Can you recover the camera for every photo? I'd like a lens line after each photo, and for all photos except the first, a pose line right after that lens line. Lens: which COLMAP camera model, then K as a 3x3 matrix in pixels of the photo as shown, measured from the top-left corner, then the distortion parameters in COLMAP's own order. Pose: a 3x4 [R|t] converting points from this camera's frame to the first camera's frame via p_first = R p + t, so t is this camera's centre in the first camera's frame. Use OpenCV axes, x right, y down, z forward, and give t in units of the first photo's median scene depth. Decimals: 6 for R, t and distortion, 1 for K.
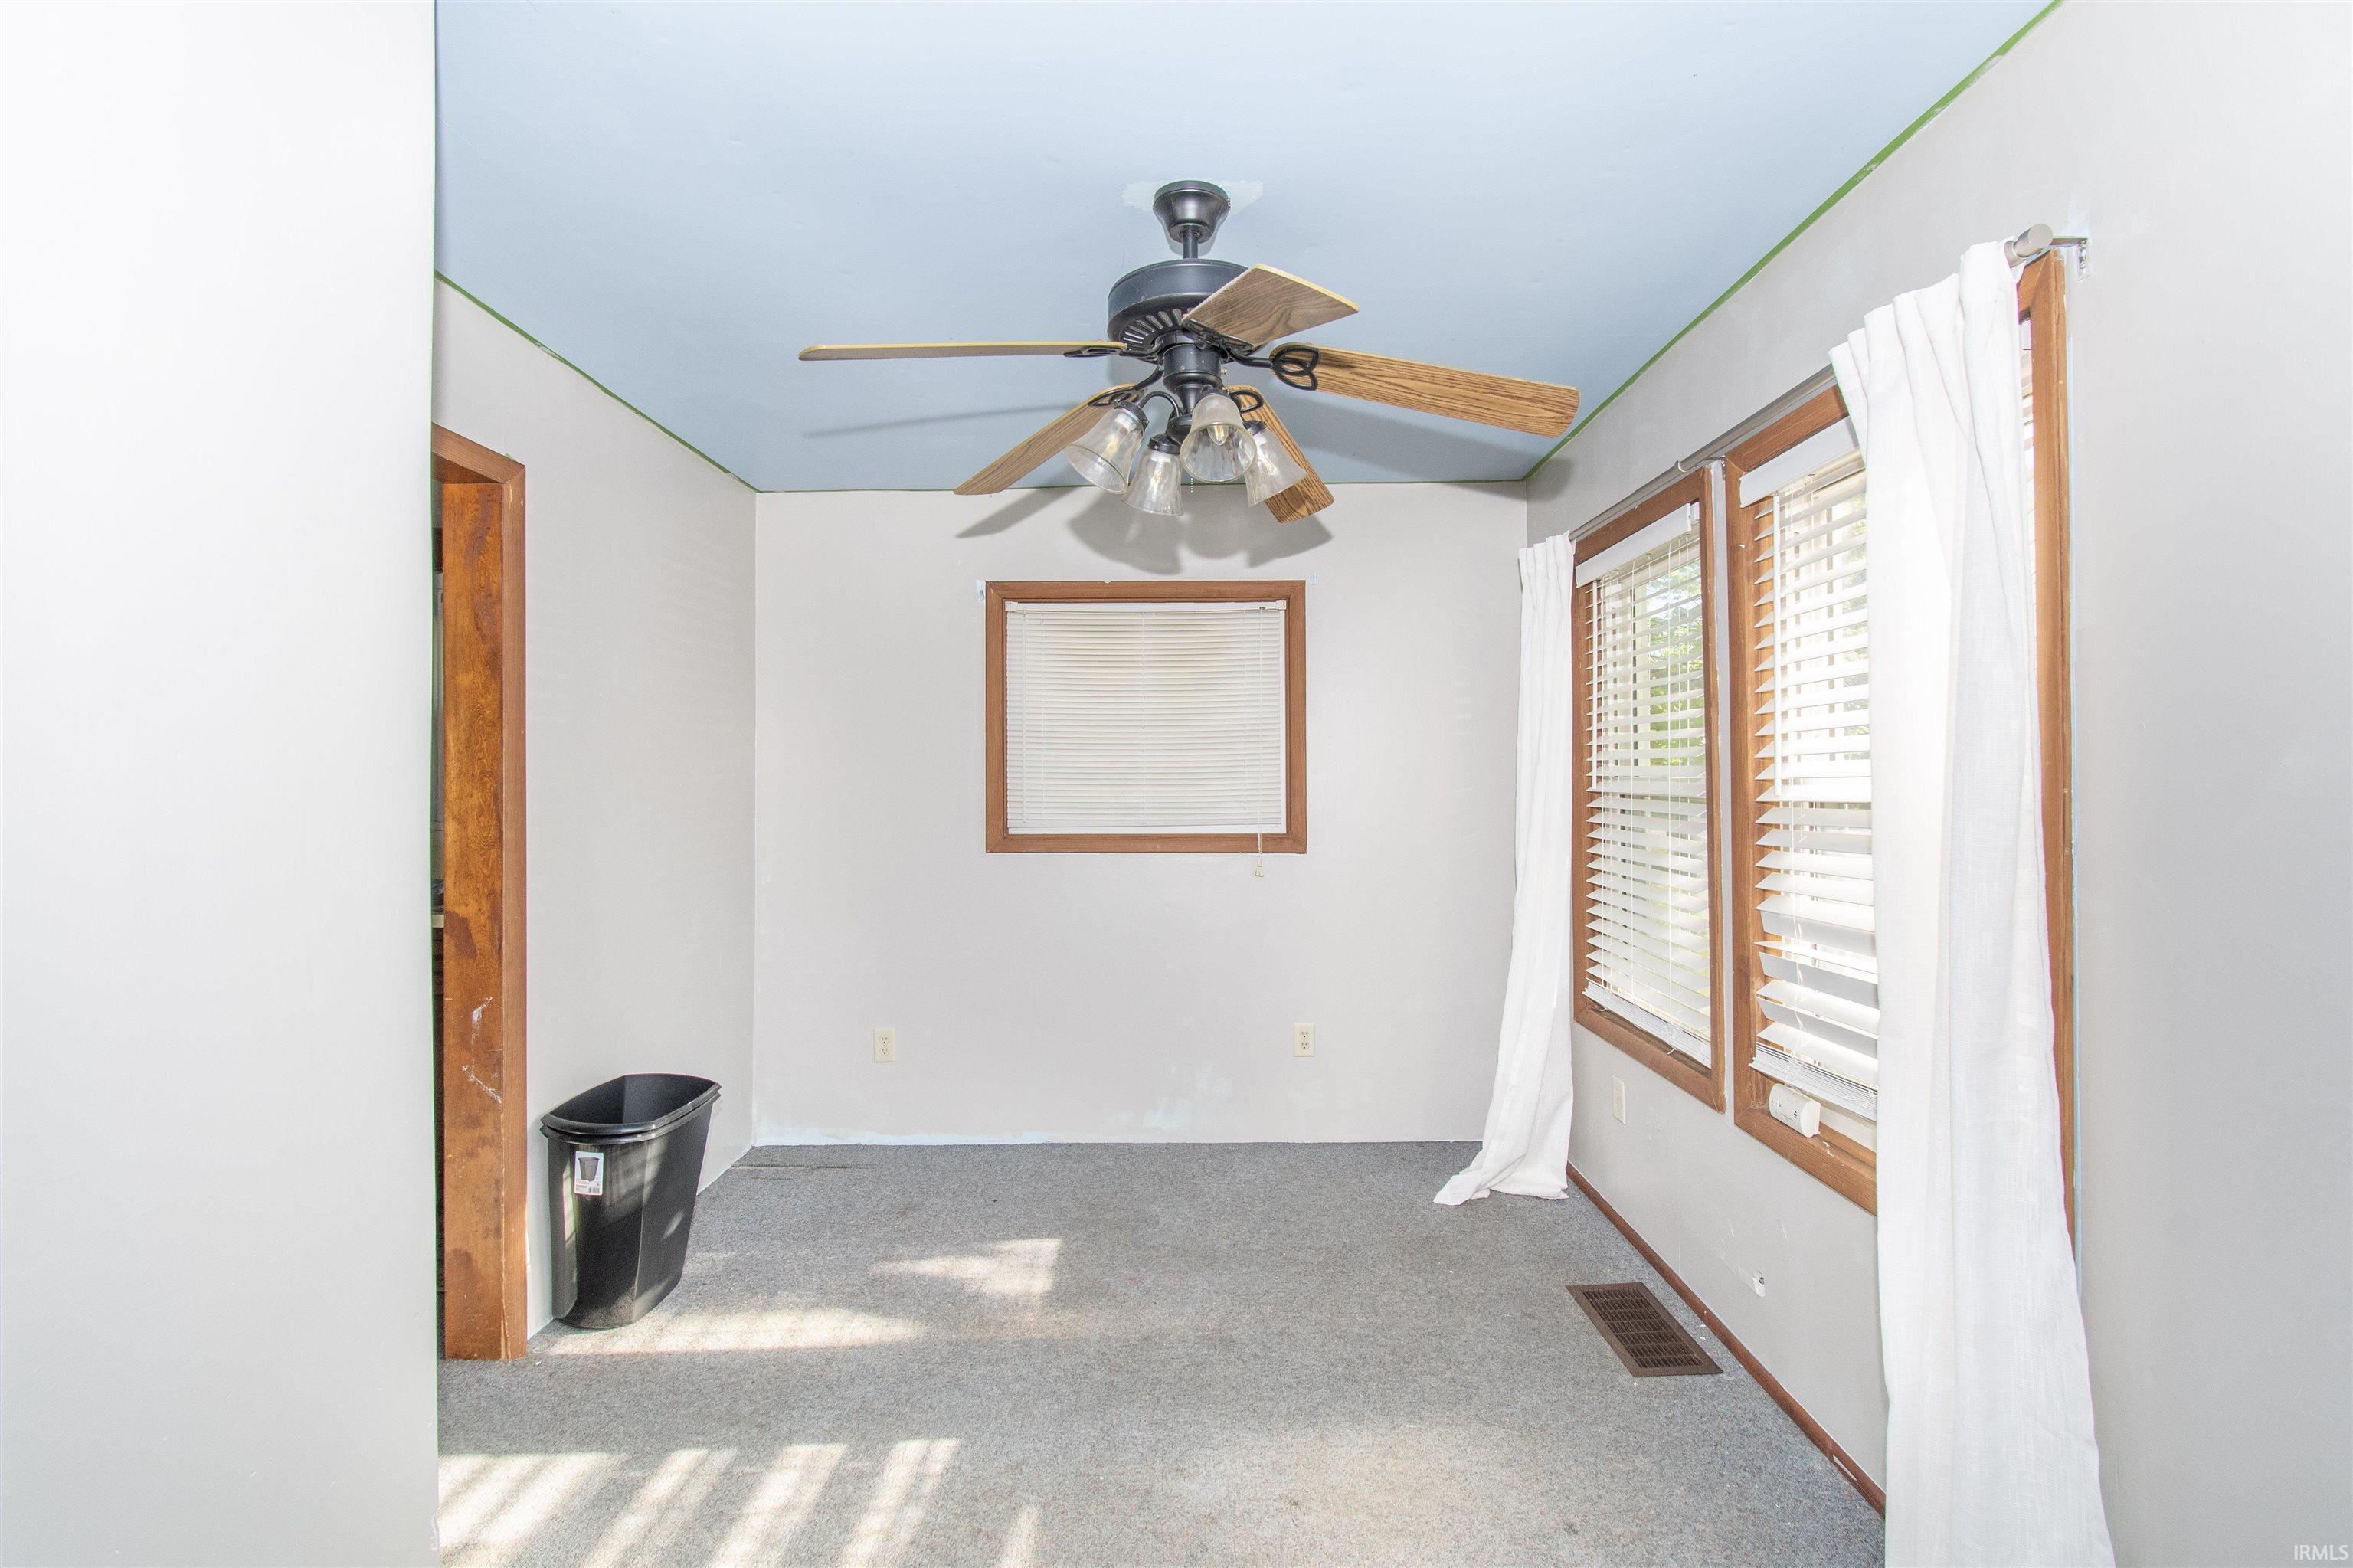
lens RADIAL K [[1034.5, 0, 1180.8], [0, 1034.5, 779.7], [0, 0, 1]] dist [-0.000105, -0.000124]
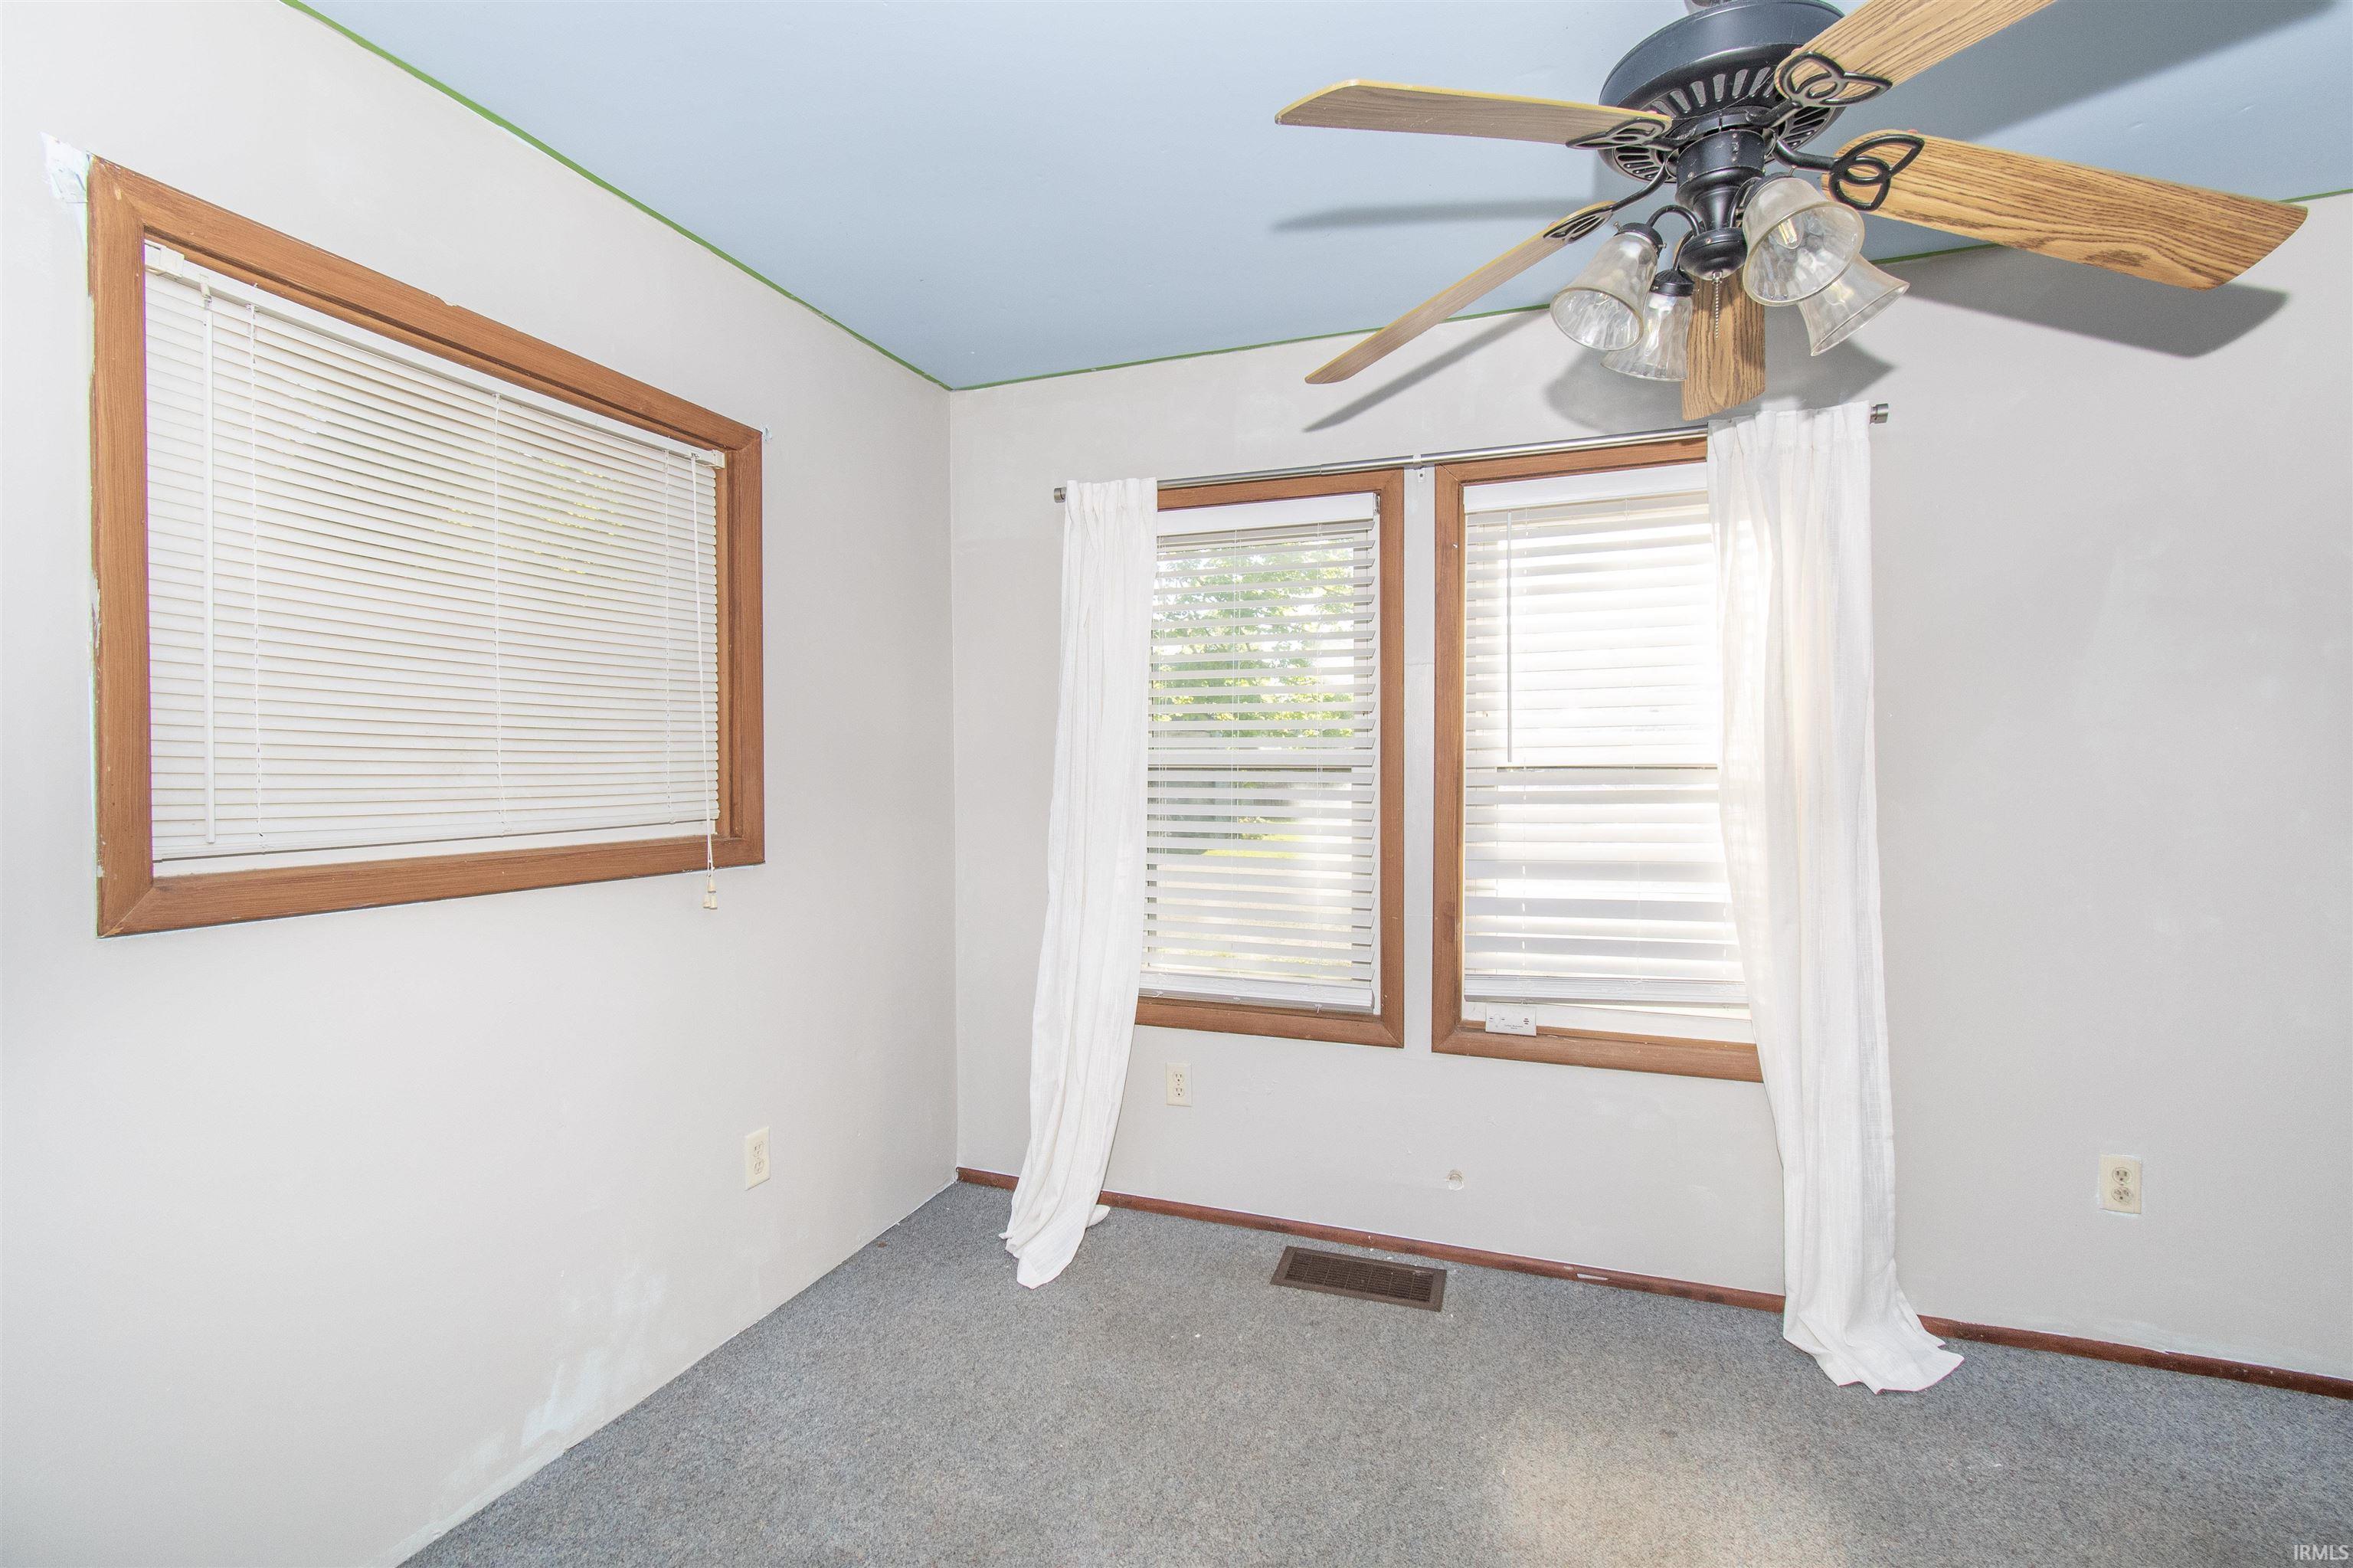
lens RADIAL K [[1060.4, 0, 1189.0], [0, 1060.4, 774.0], [0, 0, 1]] dist [0.003297, 0.000146]
pose [[0.325651, -0.001834, 0.945488, -0.439677], [-0.004227, 0.999985, 0.003395, 0.013796], [-0.945480, -0.005102, 0.325639, 0.579625]]
